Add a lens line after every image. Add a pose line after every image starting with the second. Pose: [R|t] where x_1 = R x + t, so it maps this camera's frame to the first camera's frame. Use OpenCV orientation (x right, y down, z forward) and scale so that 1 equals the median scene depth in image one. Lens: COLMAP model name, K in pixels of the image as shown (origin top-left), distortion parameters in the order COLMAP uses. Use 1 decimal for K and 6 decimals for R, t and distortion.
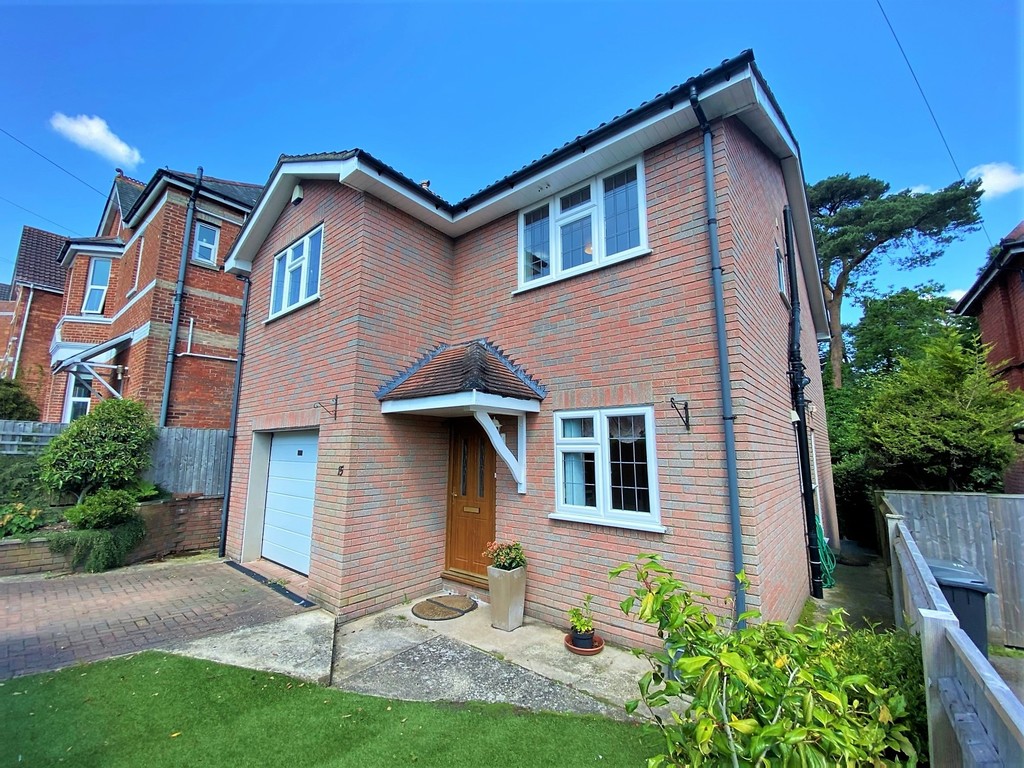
lens RADIAL K [[415.4, 0, 512.0], [0, 415.4, 384.0], [0, 0, 1]] dist [0.008846, -0.000568]
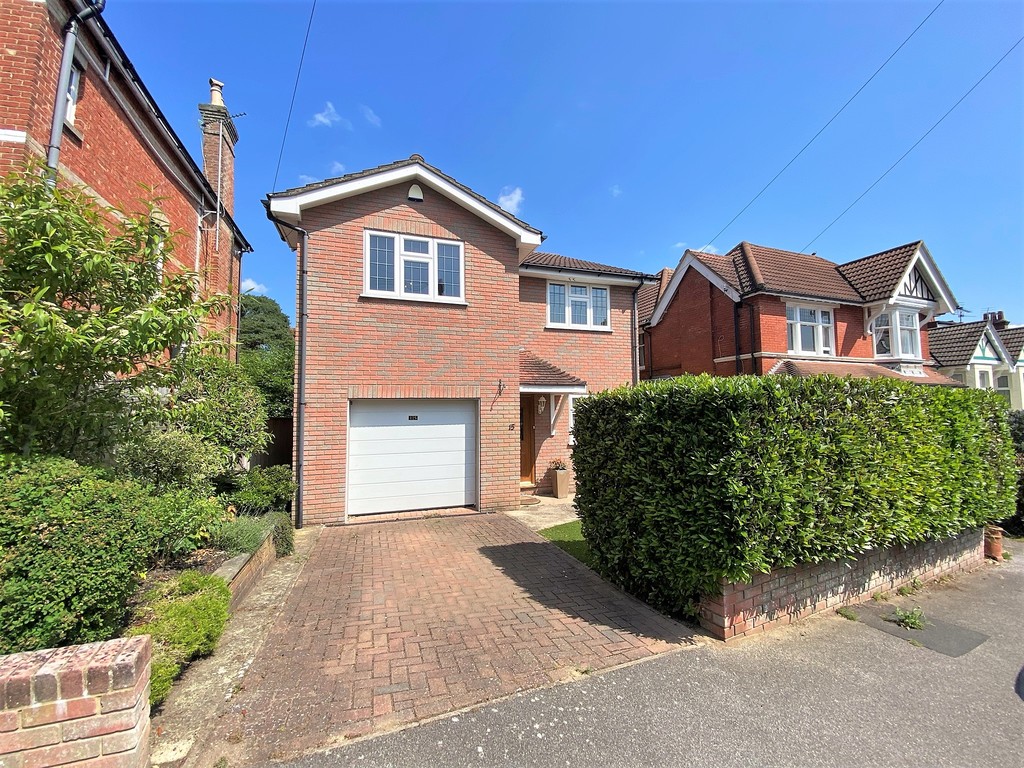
lens RADIAL K [[415.4, 0, 512.0], [0, 415.4, 384.0], [0, 0, 1]] dist [0.008846, -0.000568]
pose [[0.501611, 0.040749, 0.864133, -2.121671], [-0.123735, 0.991999, 0.025046, 0.002457], [-0.856199, -0.119487, 0.502640, 0.251890]]
